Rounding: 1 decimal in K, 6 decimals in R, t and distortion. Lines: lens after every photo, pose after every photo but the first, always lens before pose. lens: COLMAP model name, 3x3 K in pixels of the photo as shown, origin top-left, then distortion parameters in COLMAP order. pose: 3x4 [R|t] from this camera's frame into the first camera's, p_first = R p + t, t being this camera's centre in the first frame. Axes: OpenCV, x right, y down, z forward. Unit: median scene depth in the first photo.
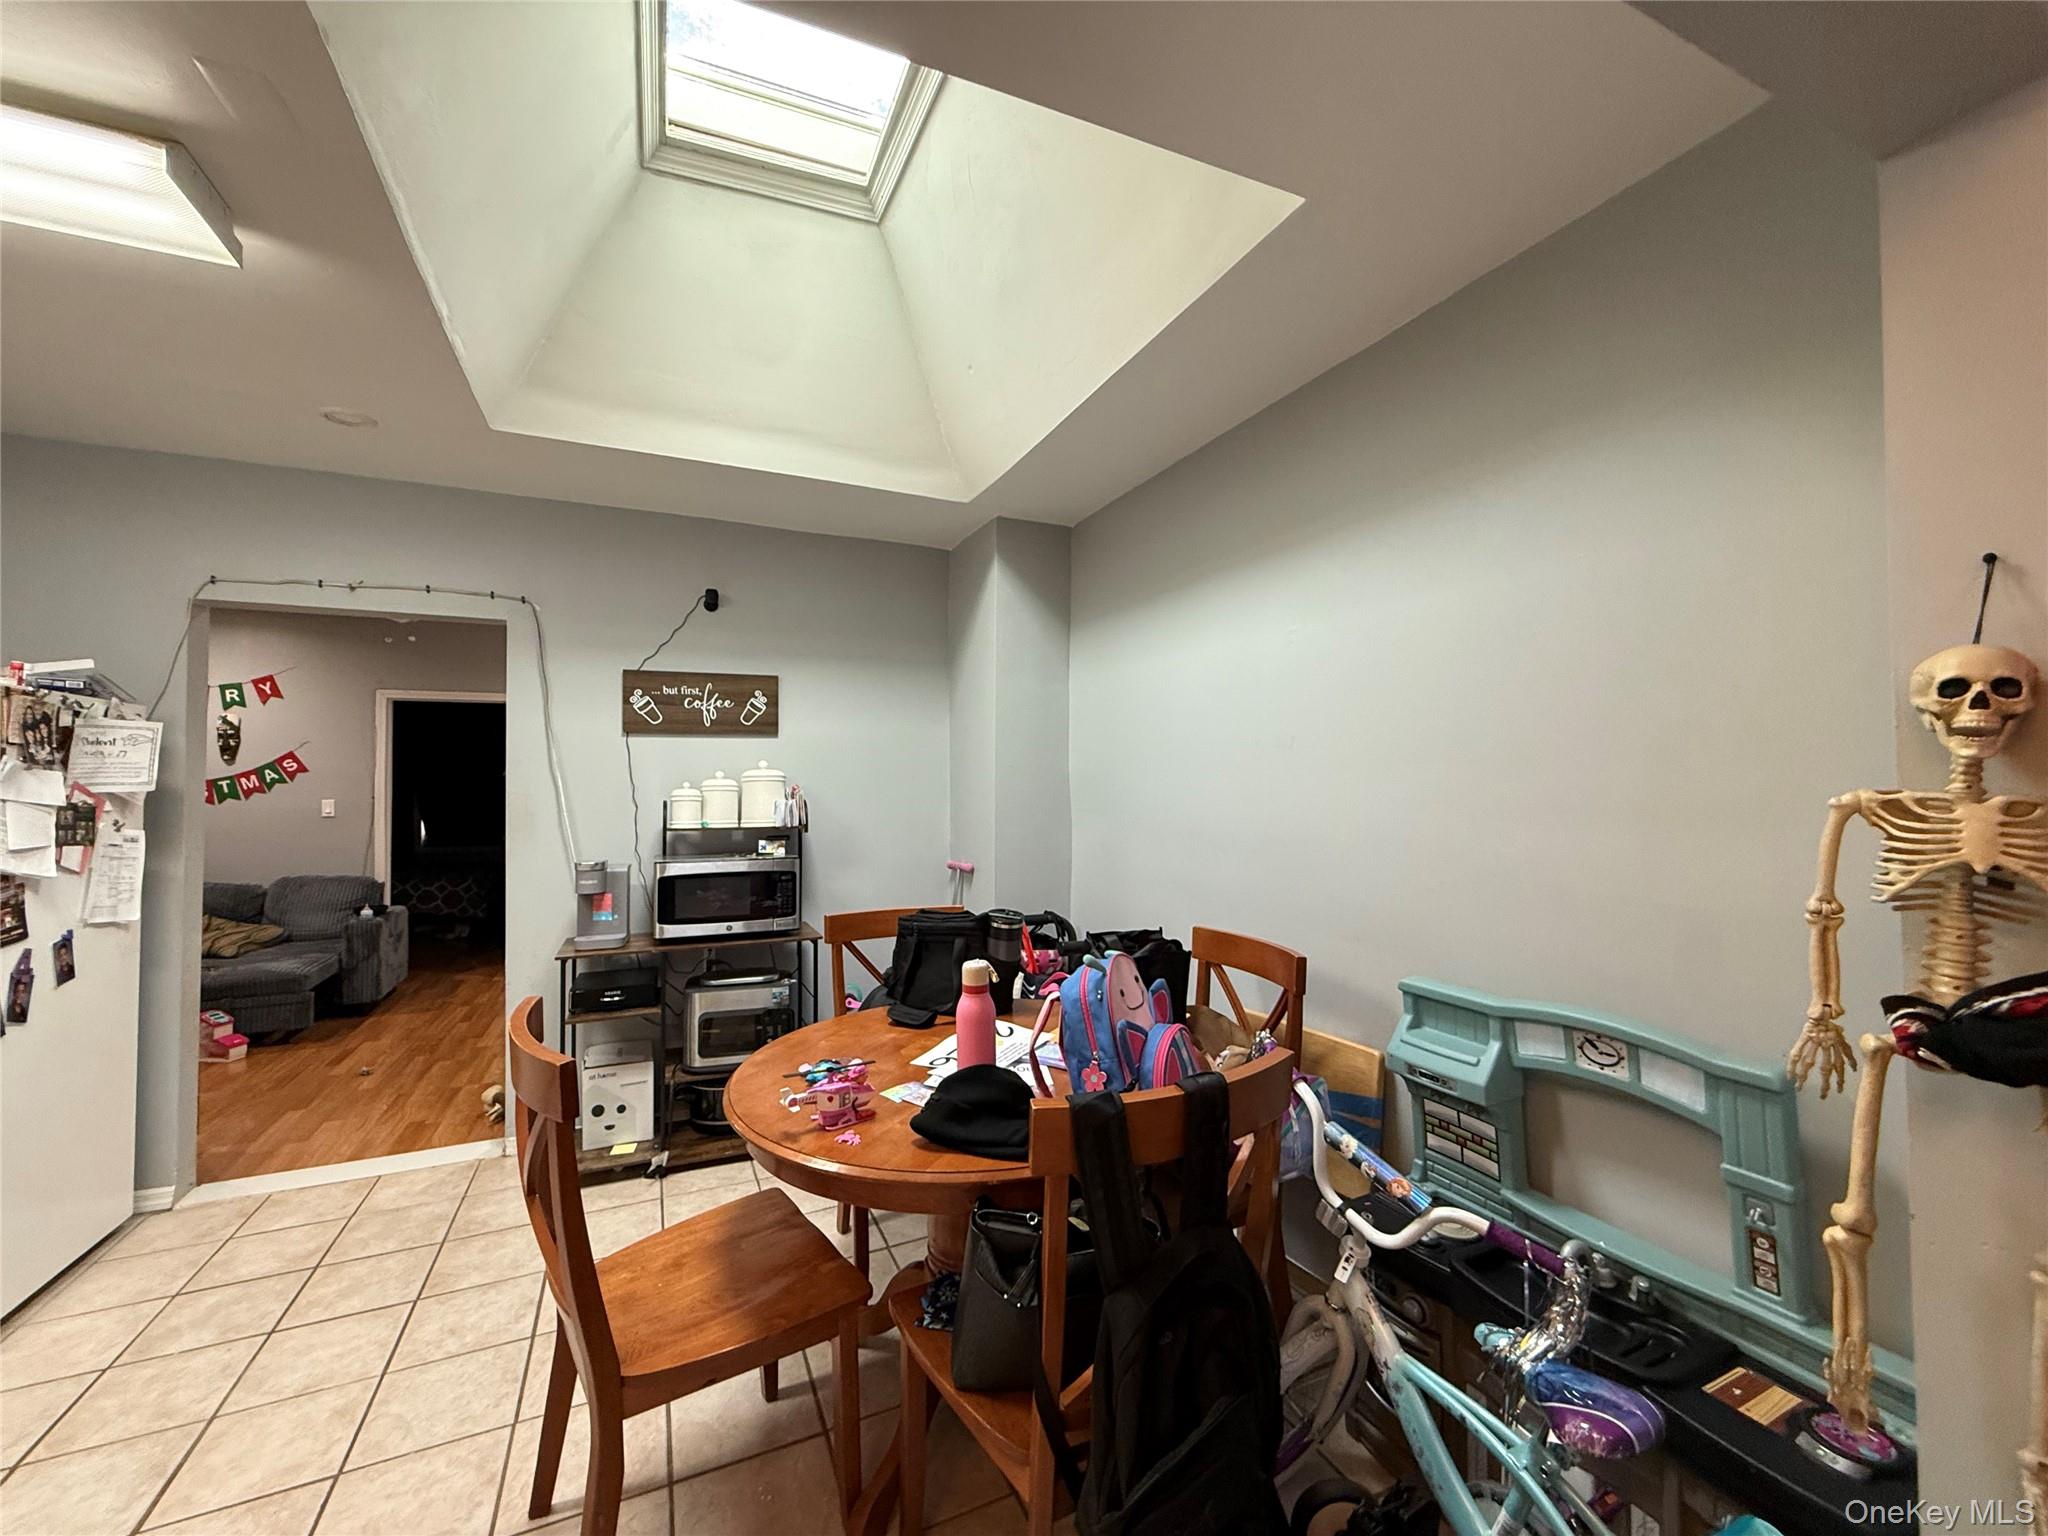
lens RADIAL K [[824.6, 0, 1022.6], [0, 824.6, 767.6], [0, 0, 1]] dist [0.001885, 0.000170]
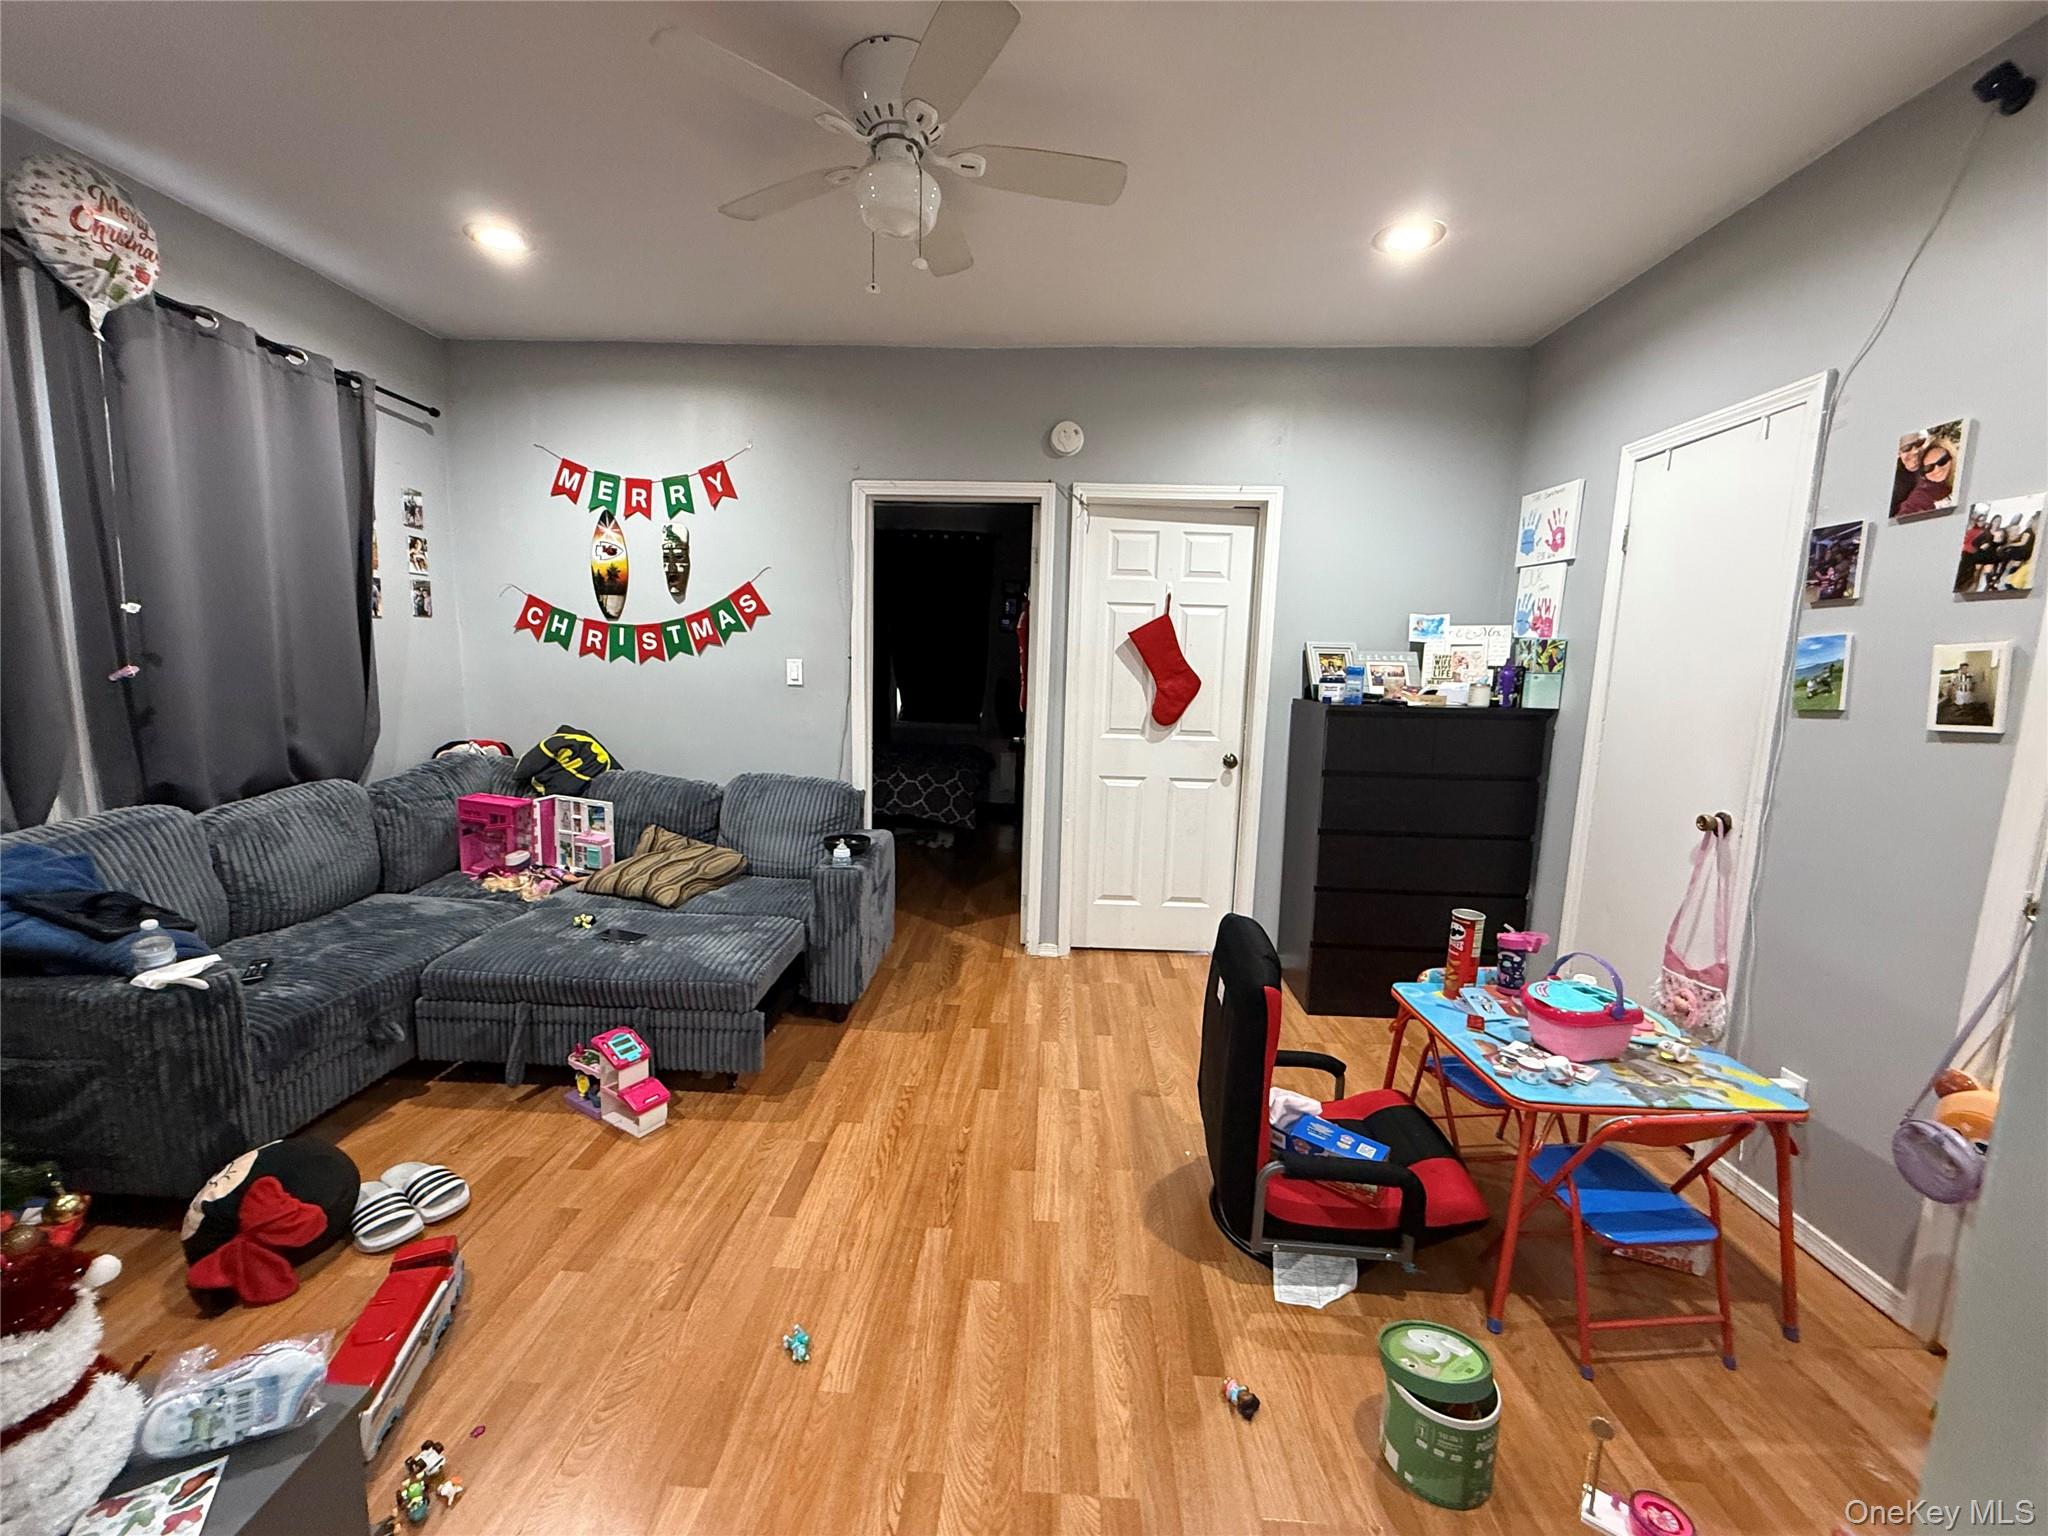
lens RADIAL K [[824.6, 0, 1022.7], [0, 824.6, 769.4], [0, 0, 1]] dist [0.001885, 0.000170]
pose [[0.893687, 0.091049, -0.439357, -0.399253], [-0.024696, 0.987692, 0.154447, 0.020883], [0.448011, -0.127177, 0.884936, 0.510591]]
